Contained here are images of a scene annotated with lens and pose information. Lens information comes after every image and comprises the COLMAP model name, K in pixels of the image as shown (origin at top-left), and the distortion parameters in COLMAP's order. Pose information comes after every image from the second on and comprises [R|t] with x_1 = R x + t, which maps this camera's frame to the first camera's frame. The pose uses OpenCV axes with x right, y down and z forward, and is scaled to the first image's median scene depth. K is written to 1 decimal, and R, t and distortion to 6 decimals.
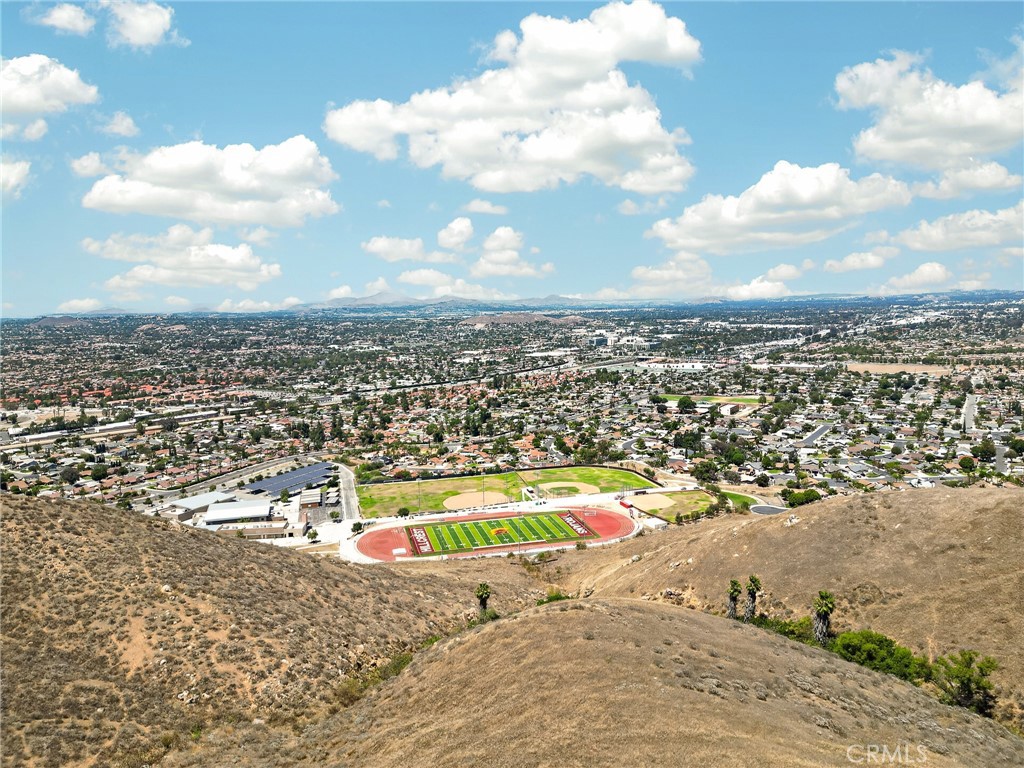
lens RADIAL K [[728.2, 0, 521.4], [0, 728.2, 383.3], [0, 0, 1]] dist [0.068023, -0.067430]
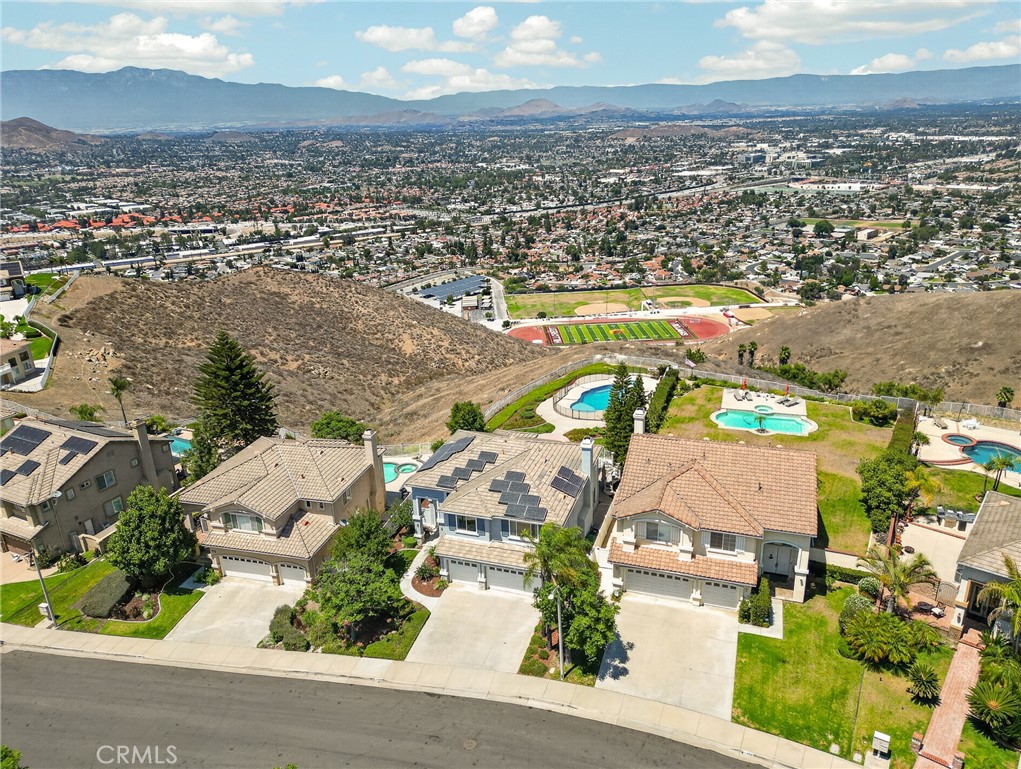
lens RADIAL K [[739.9, 0, 515.4], [0, 739.9, 402.7], [0, 0, 1]] dist [0.074469, -0.076364]
pose [[0.978901, 0.062288, -0.194611, 0.021575], [-0.009635, 0.965418, 0.260528, -0.003821], [0.204109, -0.253156, 0.945649, -0.106065]]
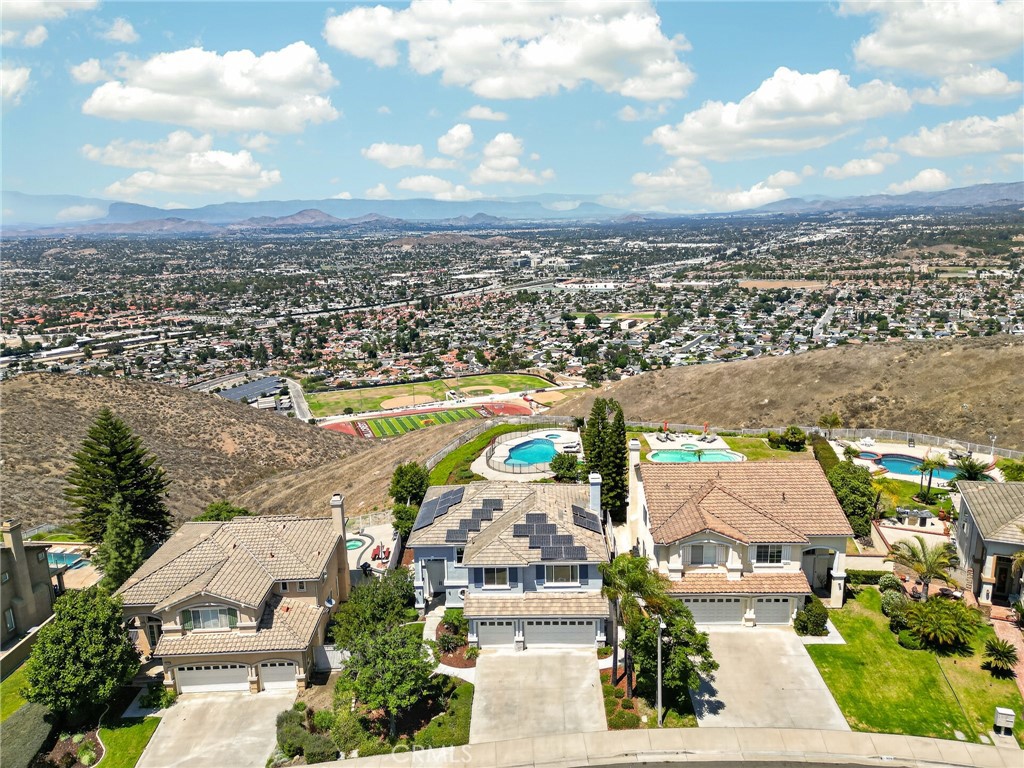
lens RADIAL K [[728.2, 0, 519.3], [0, 728.2, 392.7], [0, 0, 1]] dist [0.068023, -0.067430]
pose [[0.995611, -0.029065, 0.088964, 0.007289], [0.018141, 0.992459, 0.121226, 0.000562], [-0.091817, -0.119080, 0.988630, -0.104378]]
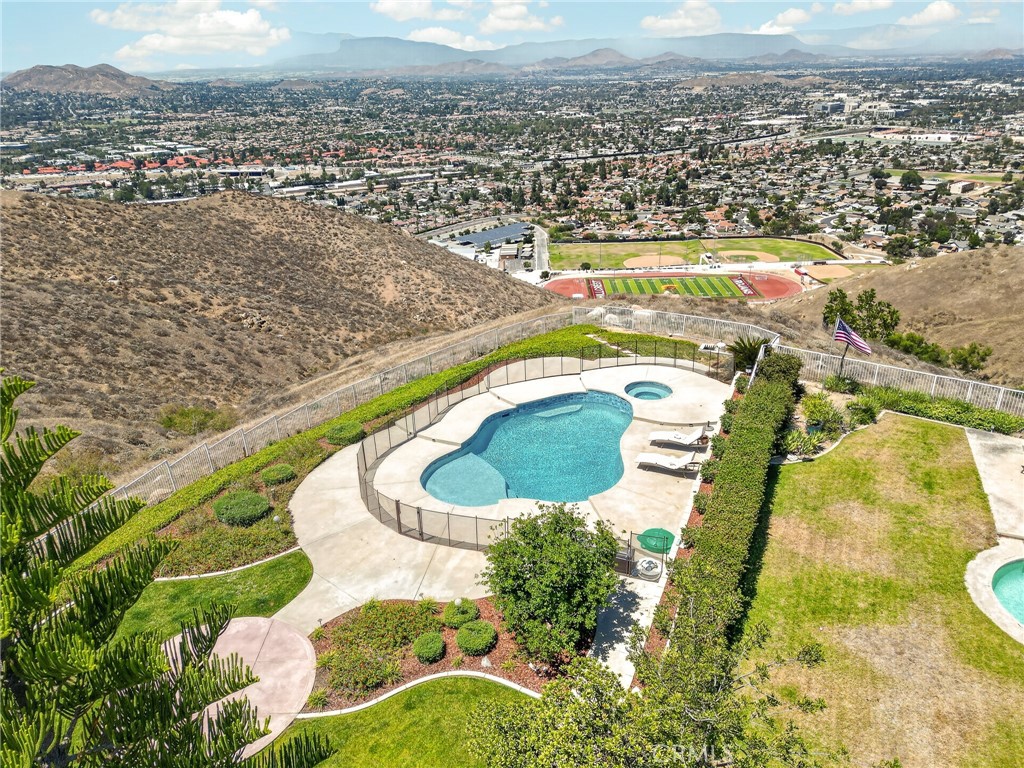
lens RADIAL K [[728.2, 0, 508.2], [0, 728.2, 397.1], [0, 0, 1]] dist [0.068023, -0.067430]
pose [[0.956698, 0.114793, -0.267492, 0.020335], [-0.026041, 0.949022, 0.314133, 0.007607], [0.289916, -0.293564, 0.910916, -0.049619]]
